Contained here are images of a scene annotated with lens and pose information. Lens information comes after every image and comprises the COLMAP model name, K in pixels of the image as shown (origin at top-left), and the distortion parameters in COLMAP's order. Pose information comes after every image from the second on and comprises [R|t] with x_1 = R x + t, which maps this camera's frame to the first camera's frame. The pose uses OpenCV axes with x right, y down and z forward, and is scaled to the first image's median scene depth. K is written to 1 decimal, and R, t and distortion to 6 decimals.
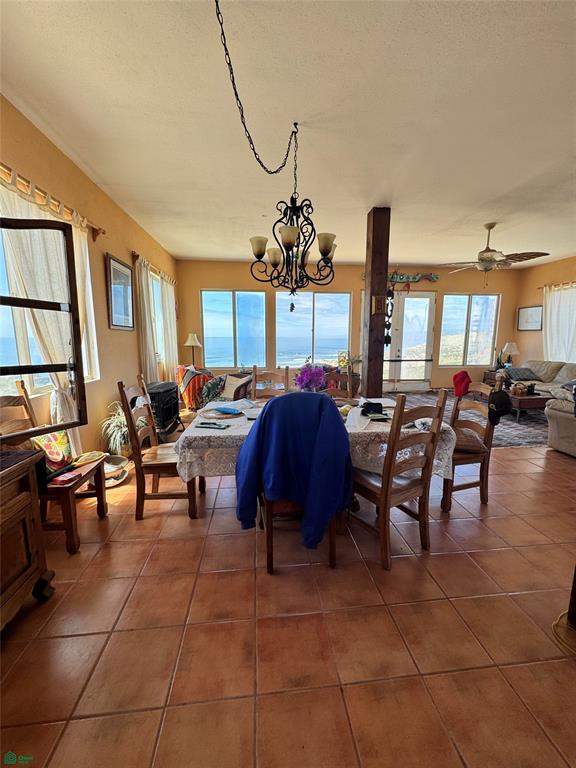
lens RADIAL K [[306.2, 0, 288.0], [0, 306.2, 384.0], [0, 0, 1]] dist [-0.003922, -0.000202]
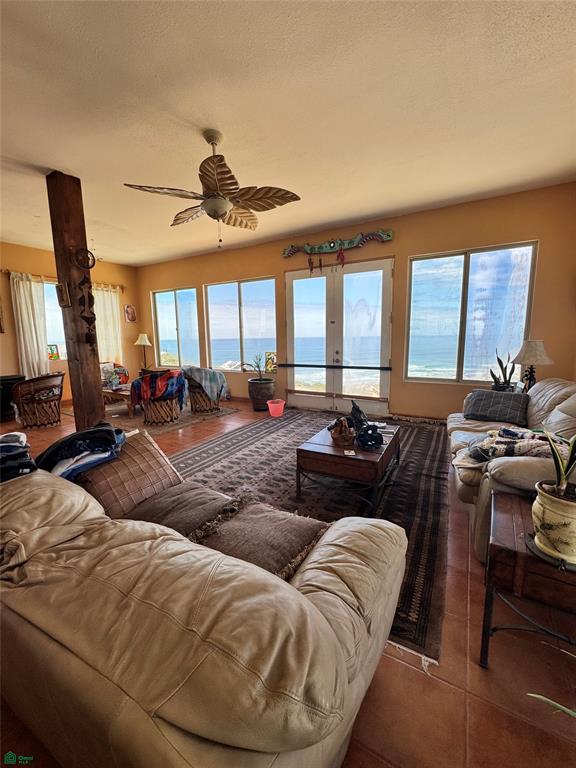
lens RADIAL K [[311.7, 0, 288.0], [0, 311.7, 384.0], [0, 0, 1]] dist [-0.003399, 0.000080]
pose [[0.810514, 0.074402, -0.580975, 0.739140], [-0.074294, 0.996947, 0.024026, -0.050850], [0.580989, 0.023689, 0.813567, 0.396042]]
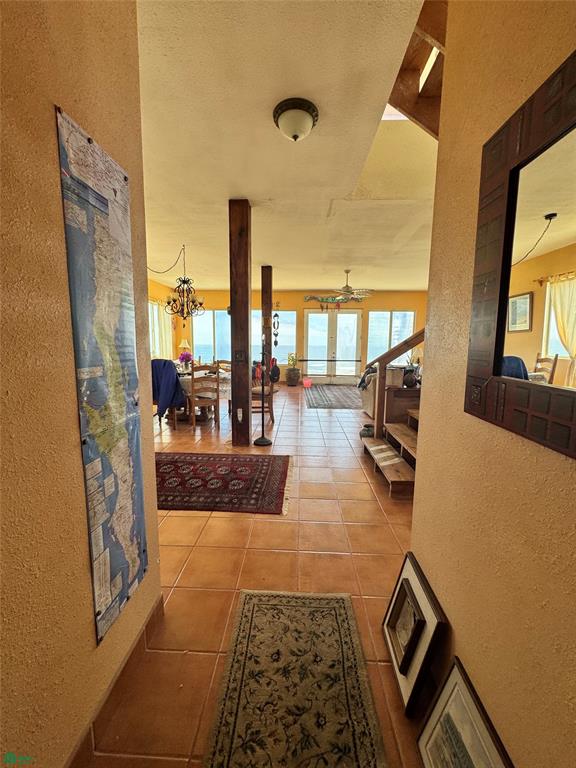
lens RADIAL K [[306.2, 0, 288.0], [0, 306.2, 384.0], [0, 0, 1]] dist [-0.003922, -0.000202]
pose [[0.989792, 0.027662, -0.139810, 0.383267], [-0.031343, 0.999216, -0.024196, 0.069281], [0.139031, 0.028331, 0.989883, -0.372553]]
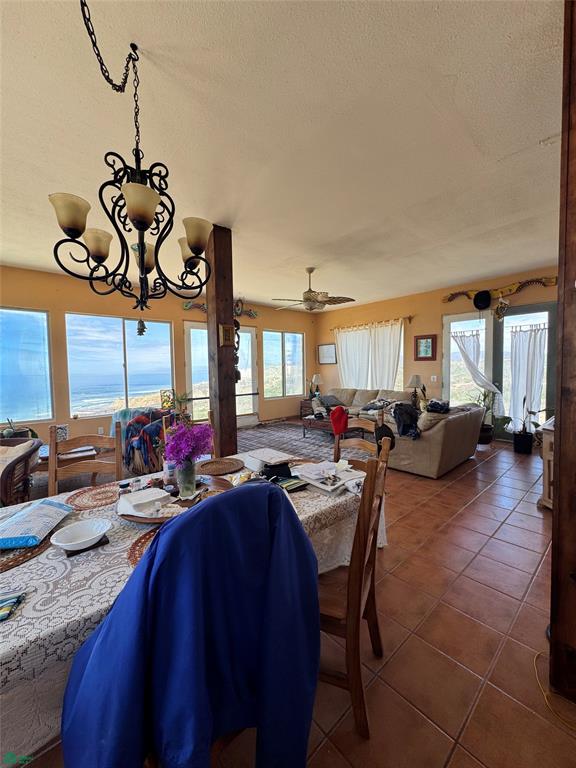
lens RADIAL K [[306.2, 0, 288.0], [0, 306.2, 384.0], [0, 0, 1]] dist [-0.003922, -0.000202]
pose [[0.813218, -0.044320, 0.580269, -0.038424], [0.108515, 0.991157, -0.076375, -0.023314], [-0.571752, 0.125078, 0.810836, 0.131631]]
